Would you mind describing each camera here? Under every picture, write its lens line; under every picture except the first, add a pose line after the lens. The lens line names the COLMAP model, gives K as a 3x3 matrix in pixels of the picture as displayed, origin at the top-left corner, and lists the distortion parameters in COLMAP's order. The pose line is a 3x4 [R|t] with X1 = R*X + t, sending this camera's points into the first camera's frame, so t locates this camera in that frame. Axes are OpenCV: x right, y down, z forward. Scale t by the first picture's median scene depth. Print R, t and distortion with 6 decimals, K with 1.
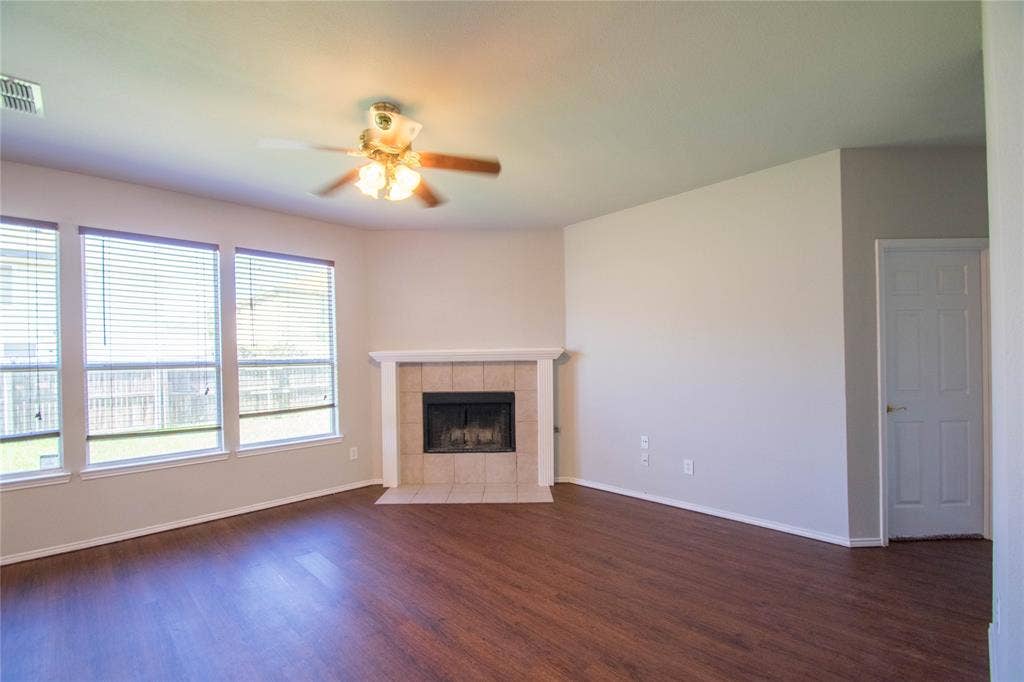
lens RADIAL K [[455.8, 0, 501.6], [0, 455.8, 355.8], [0, 0, 1]] dist [0.002162, -0.004042]
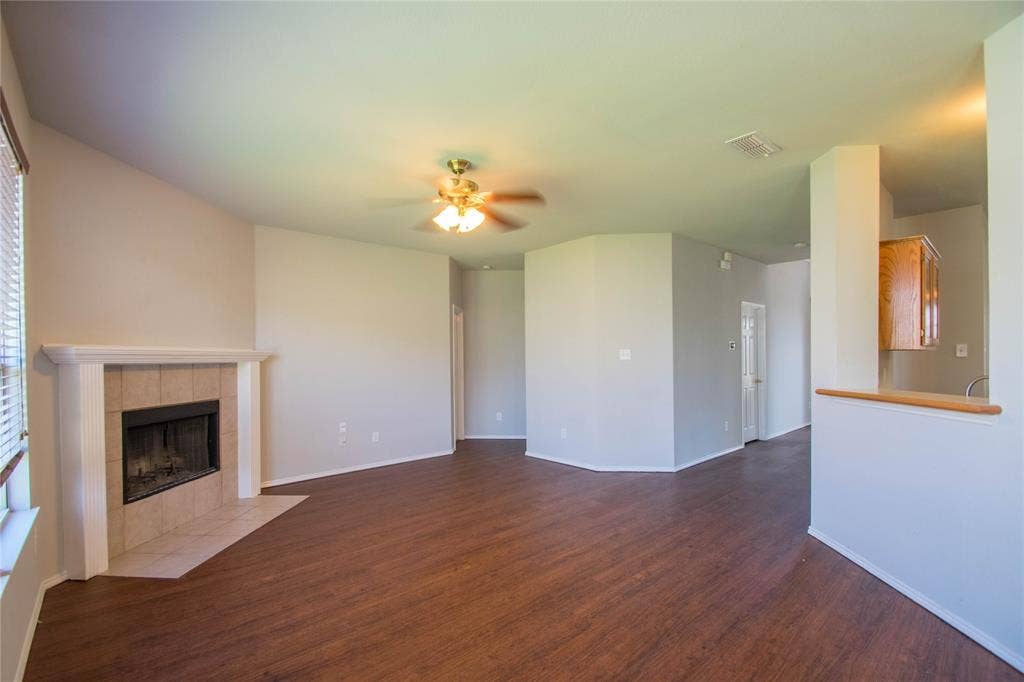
lens RADIAL K [[455.8, 0, 500.3], [0, 455.8, 364.2], [0, 0, 1]] dist [0.002162, -0.004042]
pose [[0.040512, 0.005146, 0.999166, -0.815790], [0.002945, 0.999982, -0.005270, 0.018966], [-0.999175, 0.003156, 0.040496, 0.447474]]
